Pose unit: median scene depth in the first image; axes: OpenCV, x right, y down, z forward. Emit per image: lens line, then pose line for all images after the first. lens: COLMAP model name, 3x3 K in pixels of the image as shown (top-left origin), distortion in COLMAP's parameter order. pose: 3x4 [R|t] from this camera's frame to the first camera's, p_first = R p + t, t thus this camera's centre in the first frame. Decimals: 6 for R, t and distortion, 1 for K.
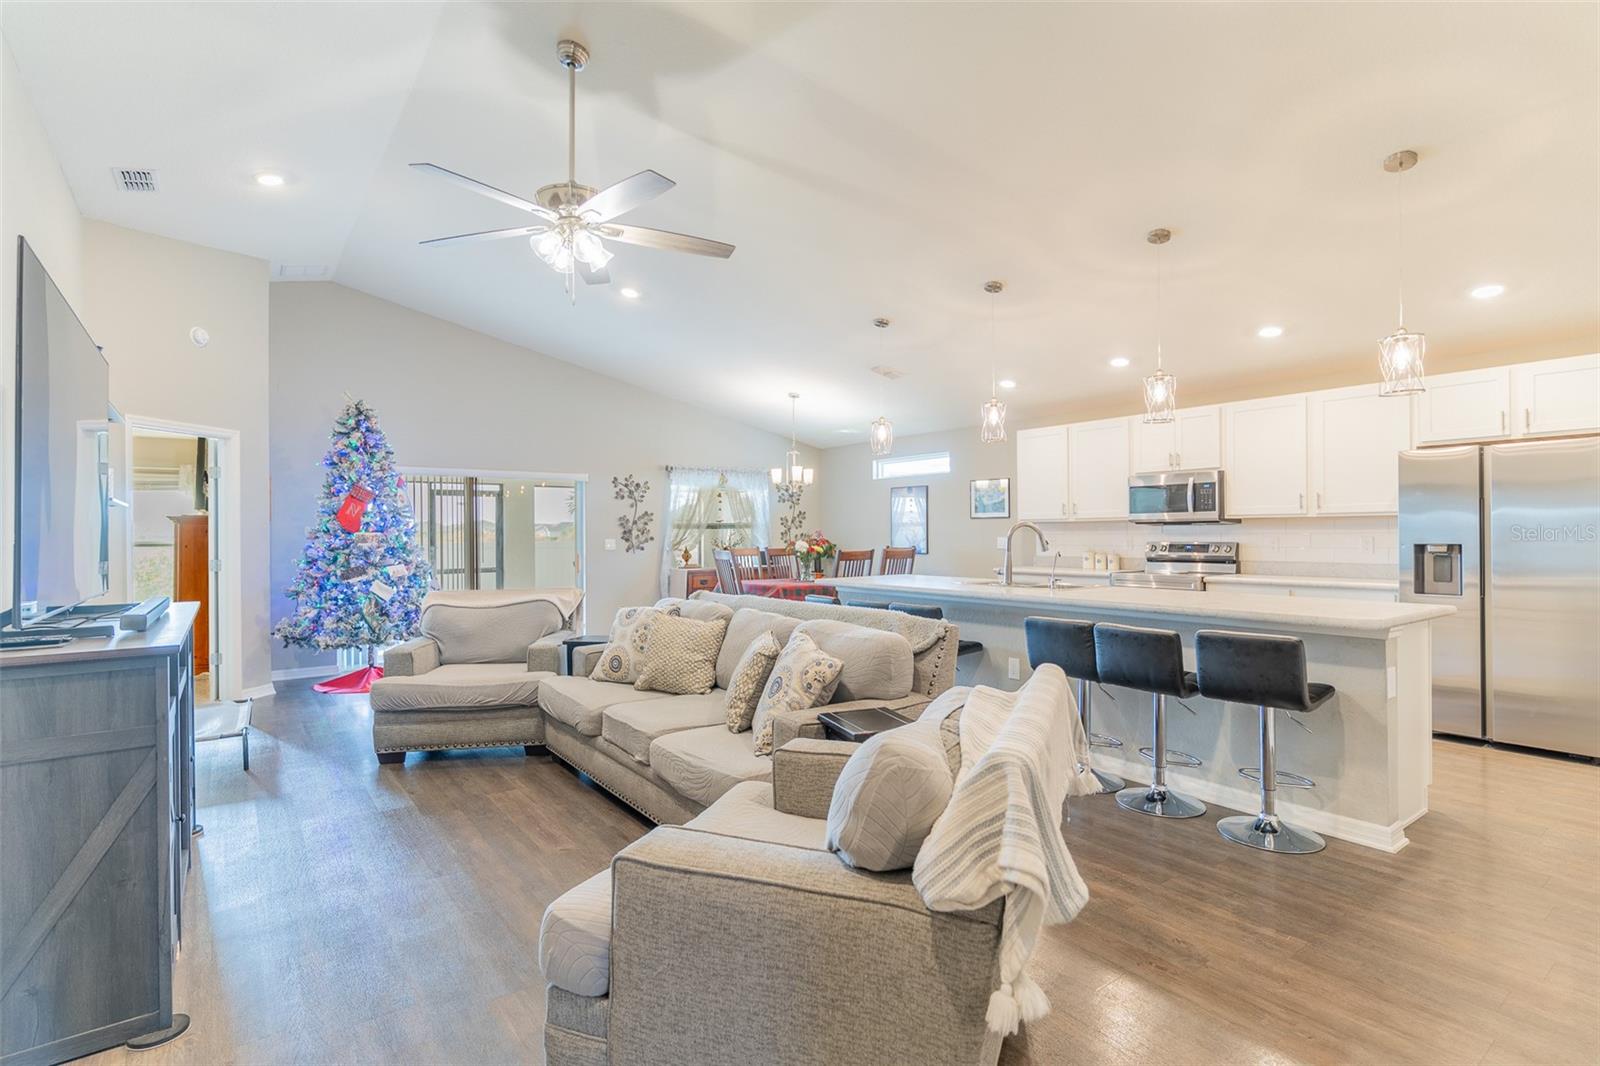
lens RADIAL K [[767.6, 0, 792.0], [0, 767.6, 531.9], [0, 0, 1]] dist [0.002313, -0.000308]
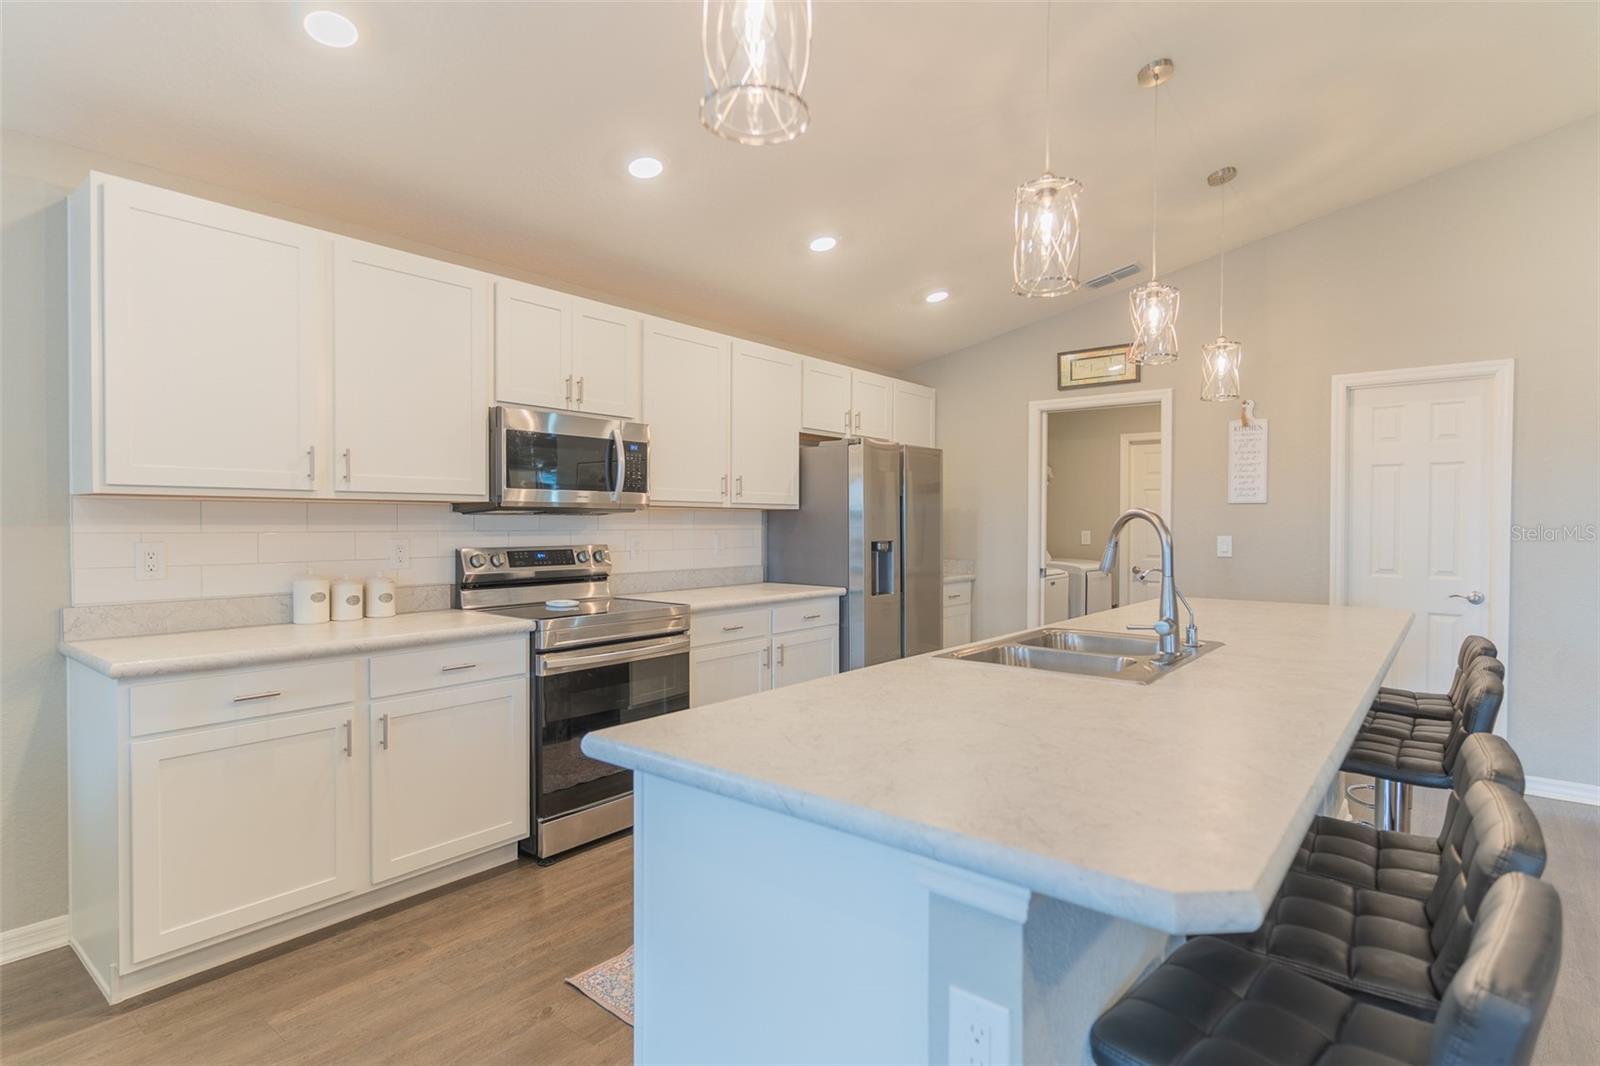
lens RADIAL K [[805.4, 0, 793.9], [0, 805.4, 537.3], [0, 0, 1]] dist [-0.002685, 0.000180]
pose [[-0.241012, -0.012420, 0.970443, -0.050836], [-0.002314, 0.999923, 0.012223, -0.000159], [-0.970519, 0.000700, -0.241022, 0.704475]]
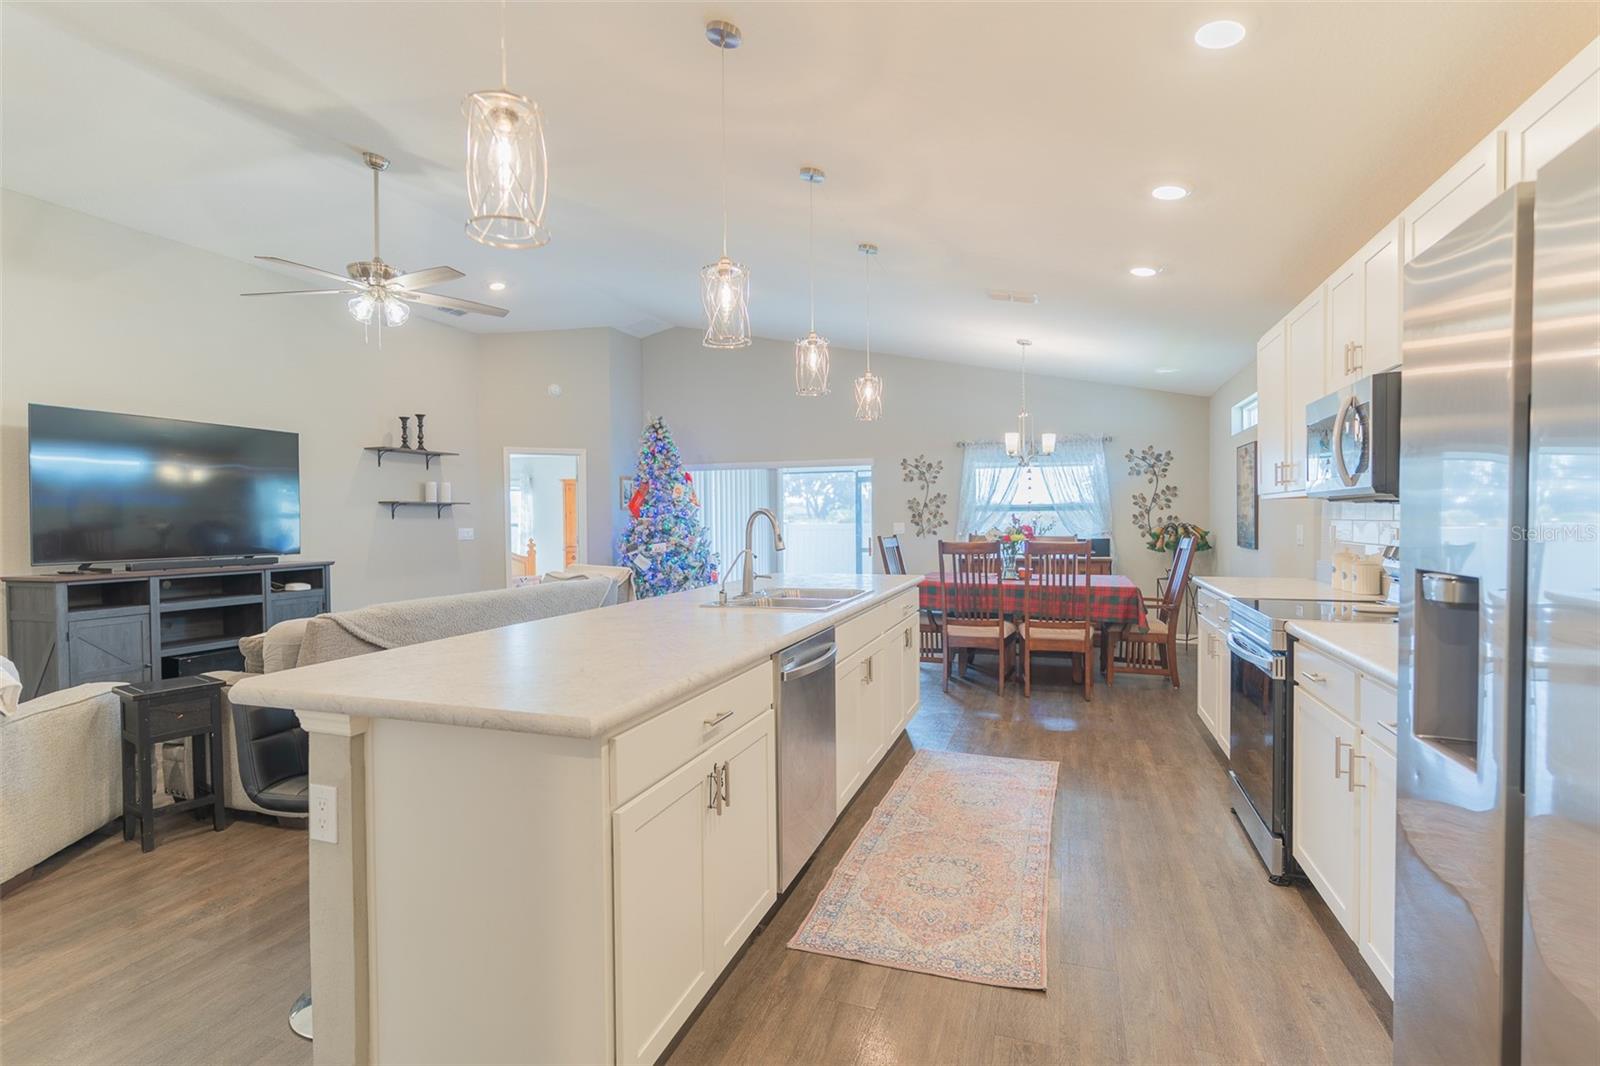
lens RADIAL K [[767.6, 0, 796.6], [0, 767.6, 527.9], [0, 0, 1]] dist [0.002313, -0.000308]
pose [[0.566599, 0.011530, -0.823913, 0.490357], [0.007198, 0.999795, 0.018941, -0.003515], [0.823962, -0.016662, 0.566400, 0.337356]]
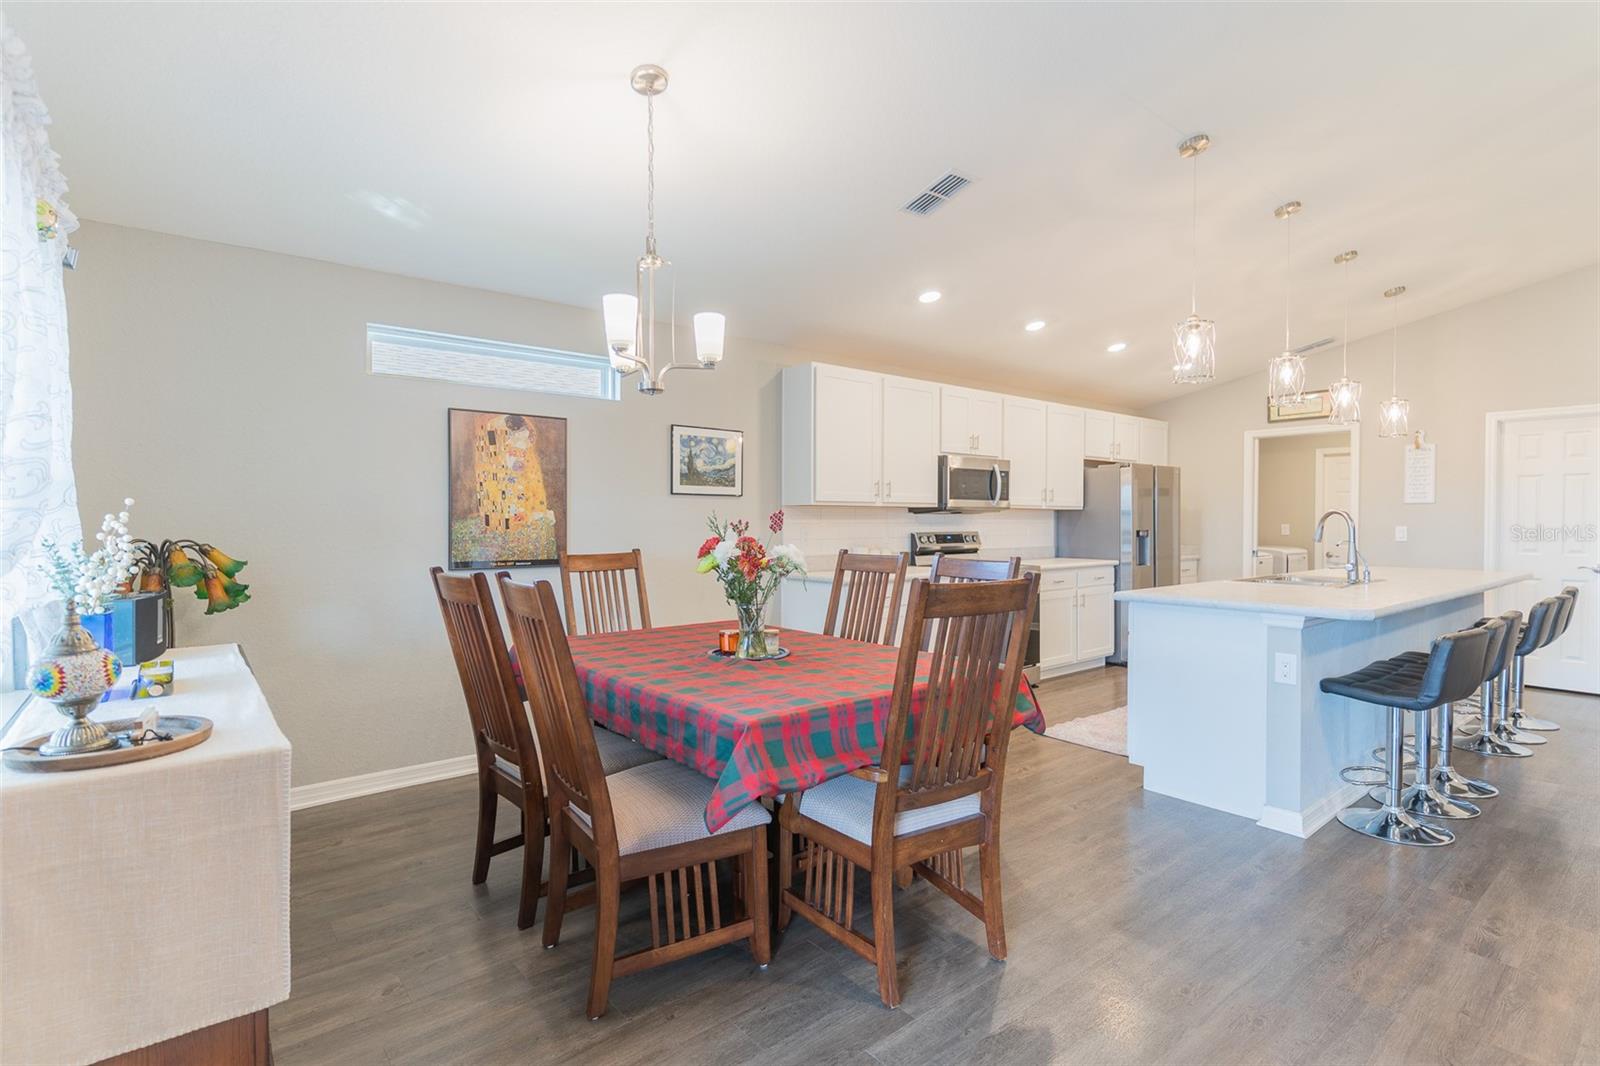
lens RADIAL K [[767.6, 0, 794.7], [0, 767.6, 536.6], [0, 0, 1]] dist [0.002313, -0.000308]
pose [[-0.042448, -0.014681, 0.998991, -0.294849], [-0.000279, 0.999892, 0.014683, 0.003930], [-0.999099, 0.000344, -0.042447, 0.894962]]
